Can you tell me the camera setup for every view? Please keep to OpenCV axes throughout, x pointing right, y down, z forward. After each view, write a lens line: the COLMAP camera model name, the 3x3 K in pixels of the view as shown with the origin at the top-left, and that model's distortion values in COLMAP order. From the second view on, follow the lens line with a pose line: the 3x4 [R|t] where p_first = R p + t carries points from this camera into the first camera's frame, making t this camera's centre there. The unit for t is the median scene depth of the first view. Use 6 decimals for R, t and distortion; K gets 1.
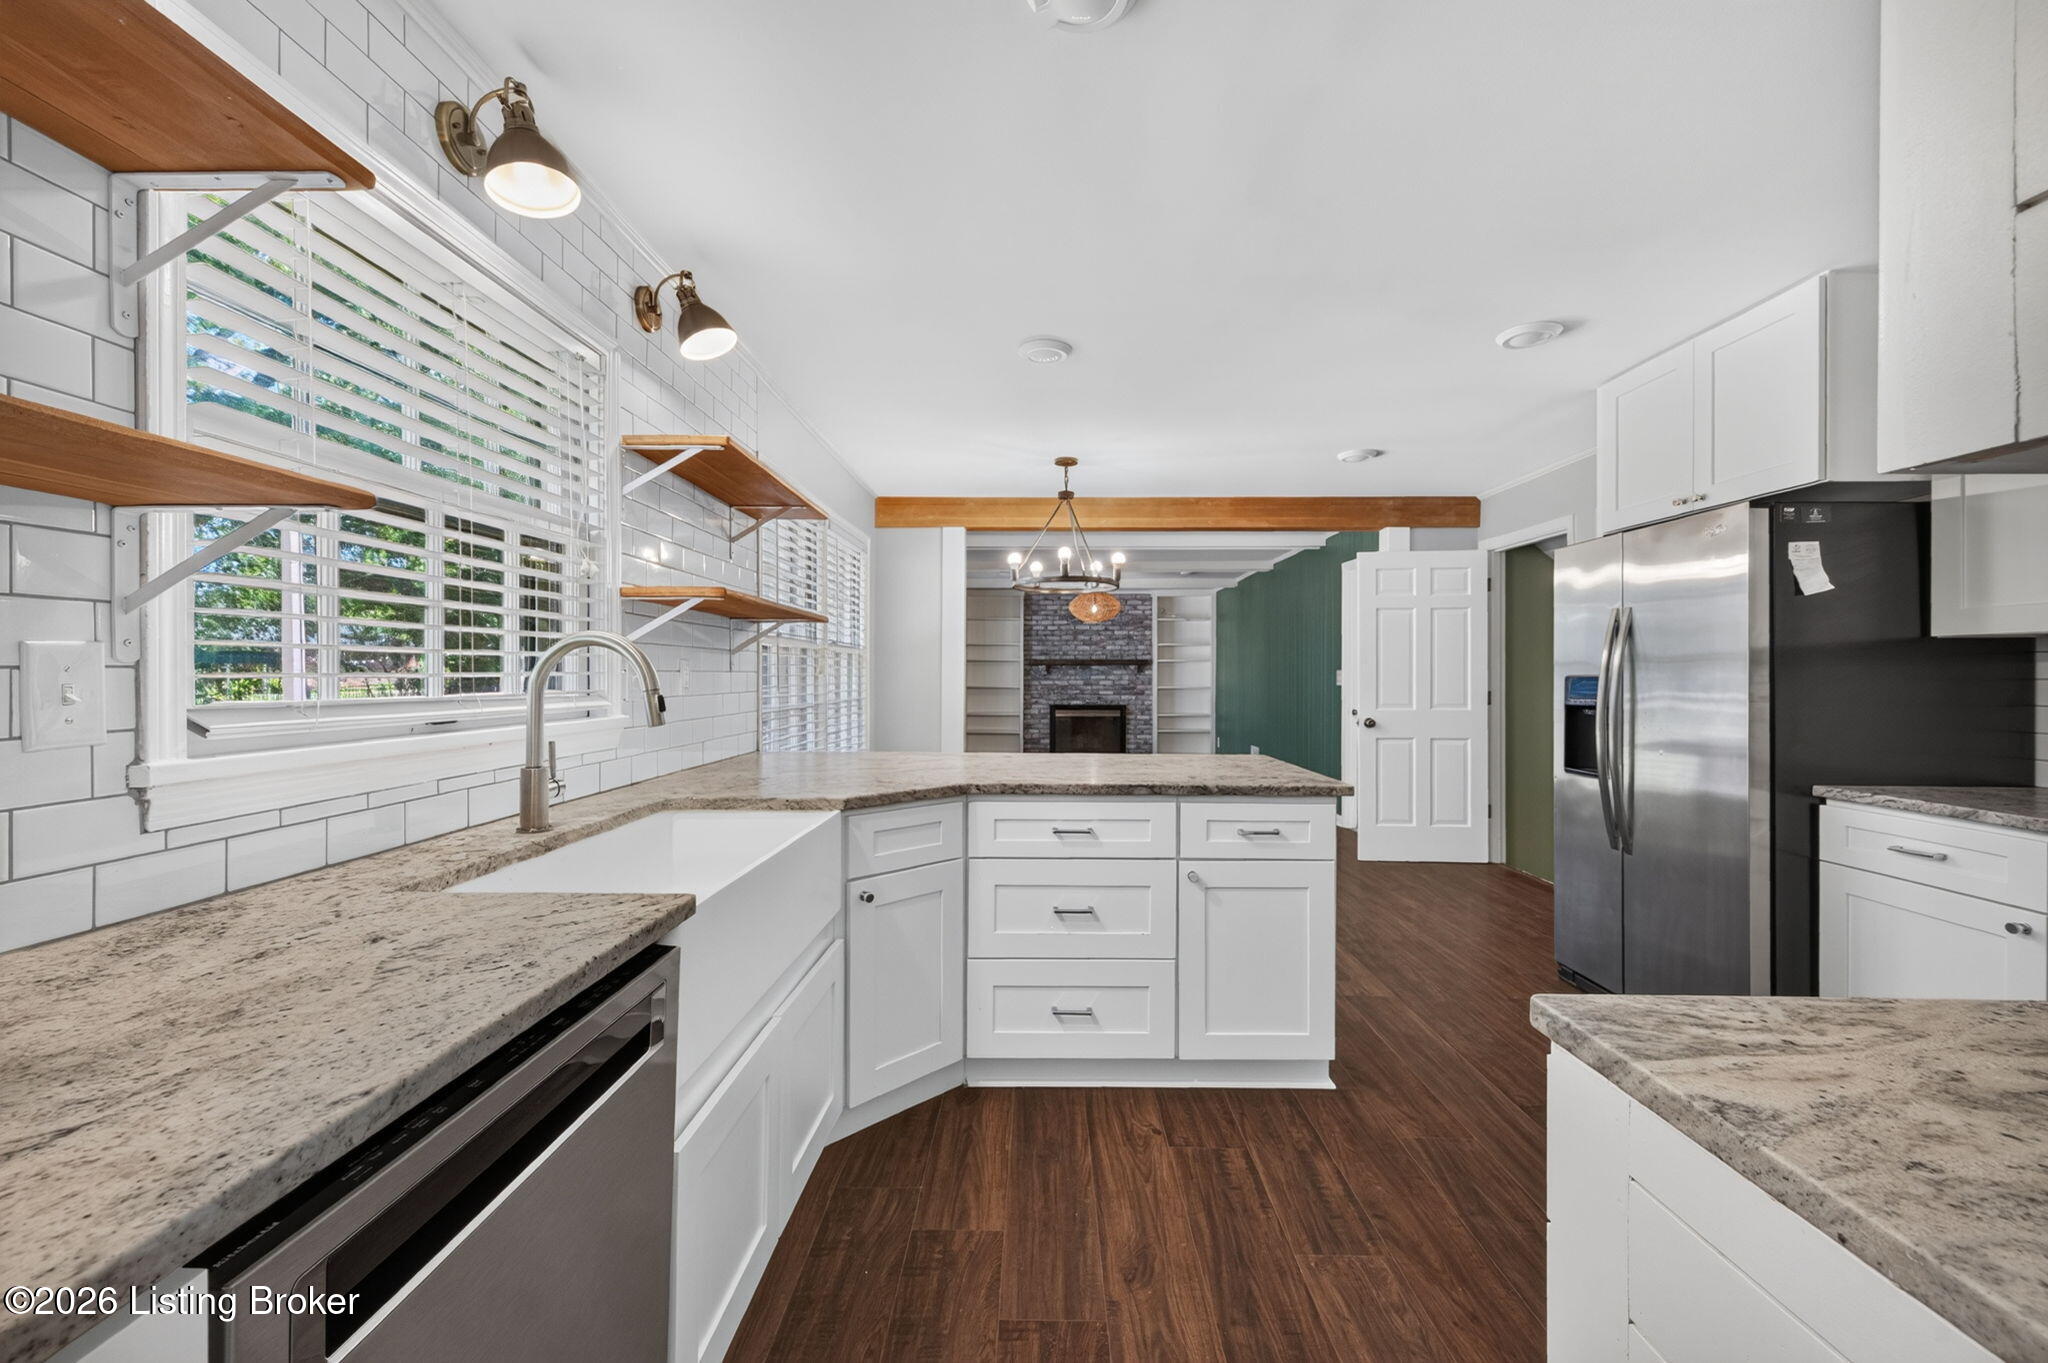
lens RADIAL K [[888.1, 0, 1027.3], [0, 888.1, 673.7], [0, 0, 1]] dist [0.003327, 0.000120]
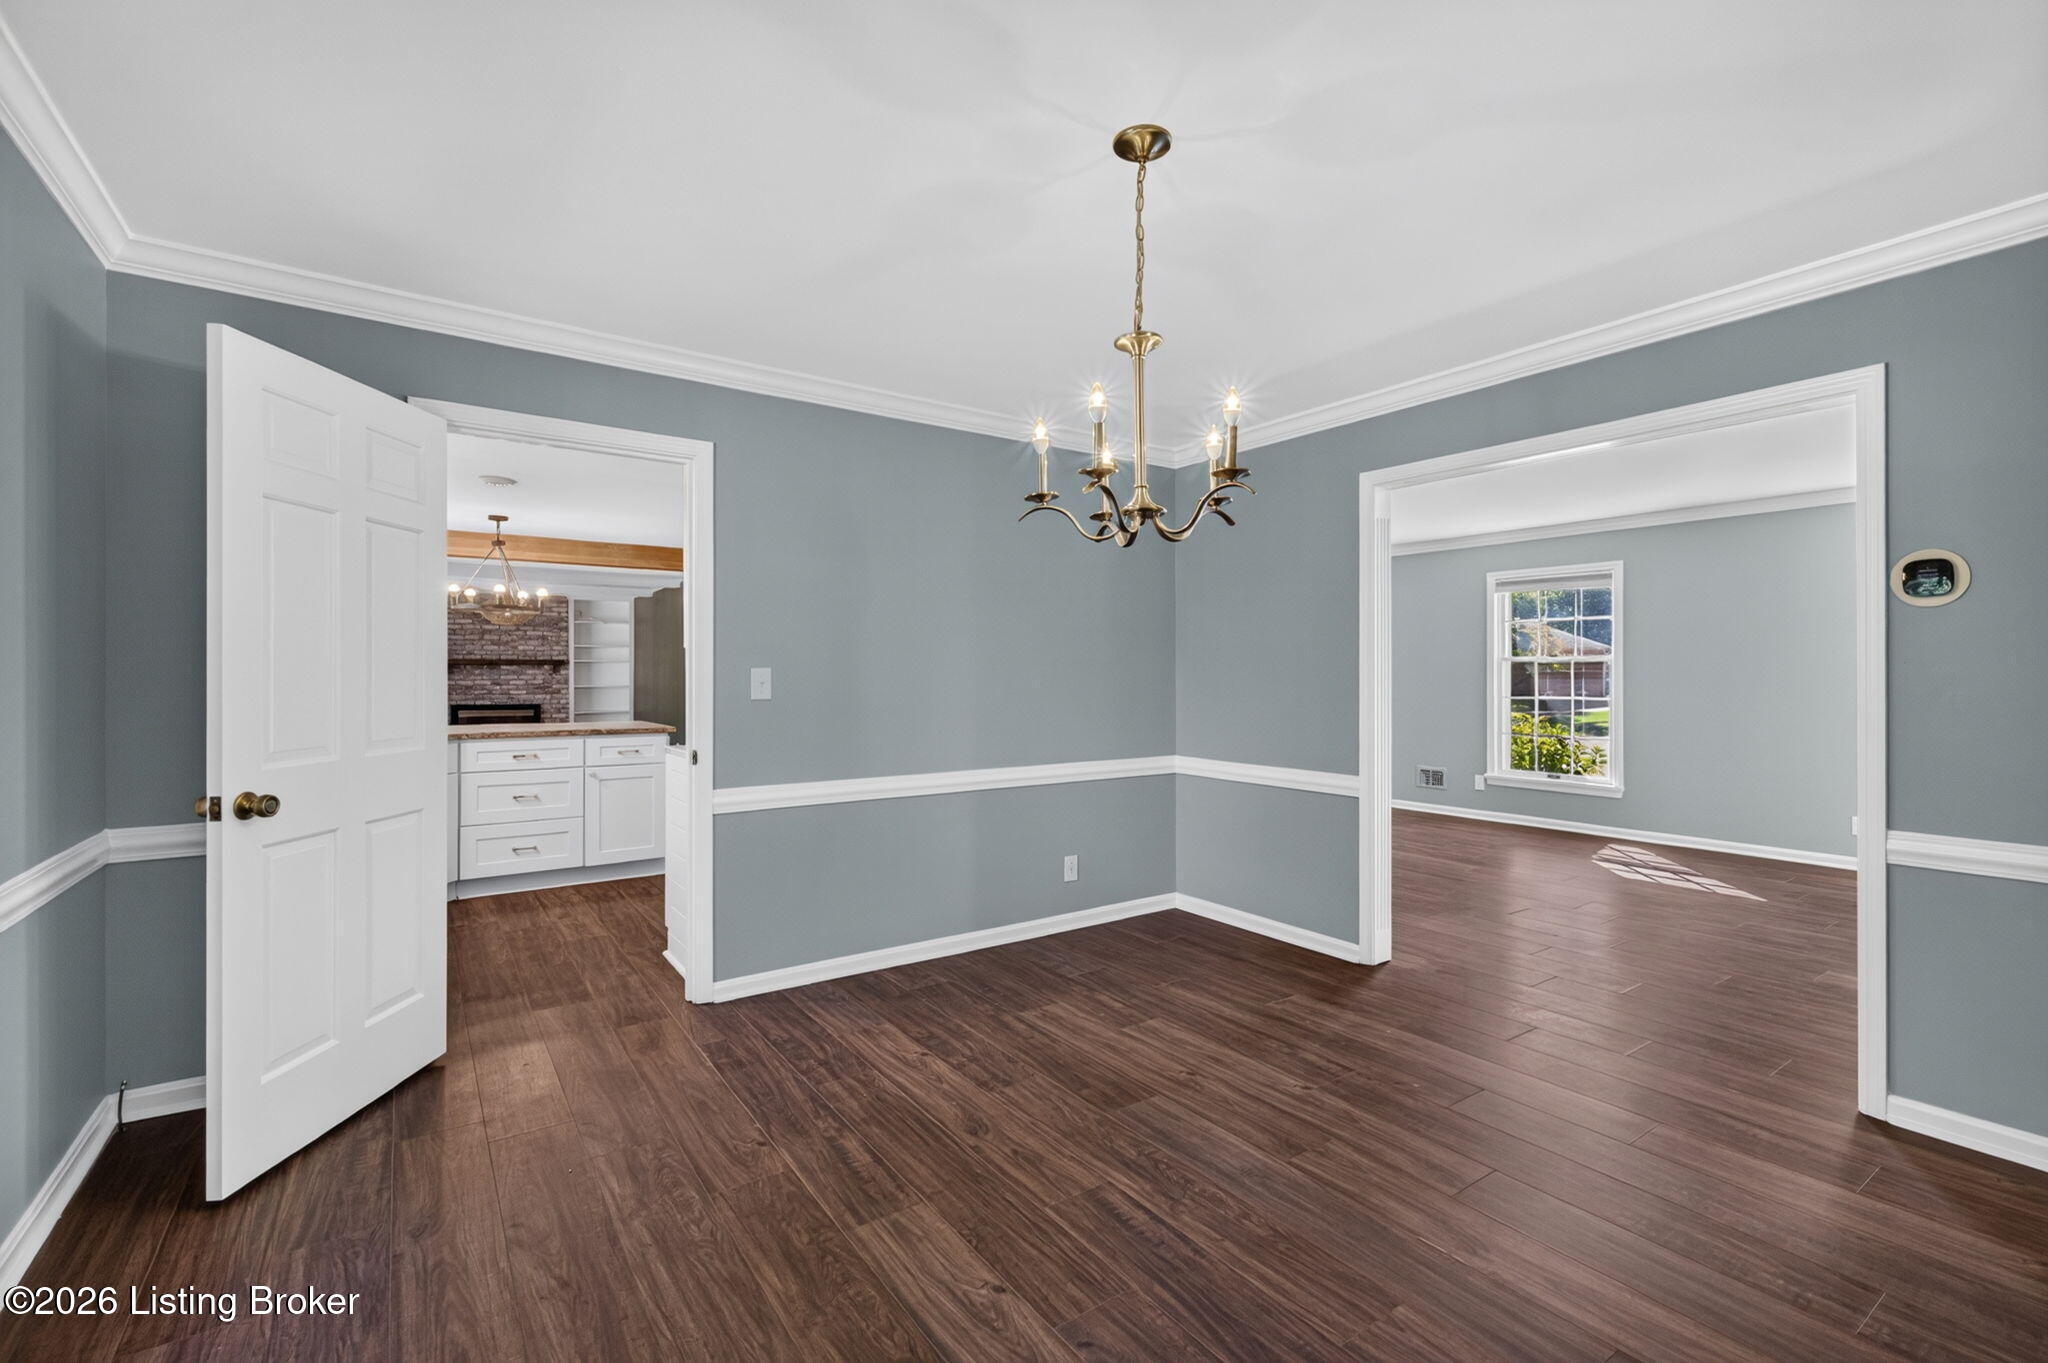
lens RADIAL K [[888.1, 0, 1027.3], [0, 888.1, 673.7], [0, 0, 1]] dist [0.003327, 0.000120]
pose [[0.815910, -0.001034, 0.578179, -0.037463], [0.000523, 0.999999, 0.001050, -0.000913], [-0.578179, -0.000555, 0.815910, -0.259656]]
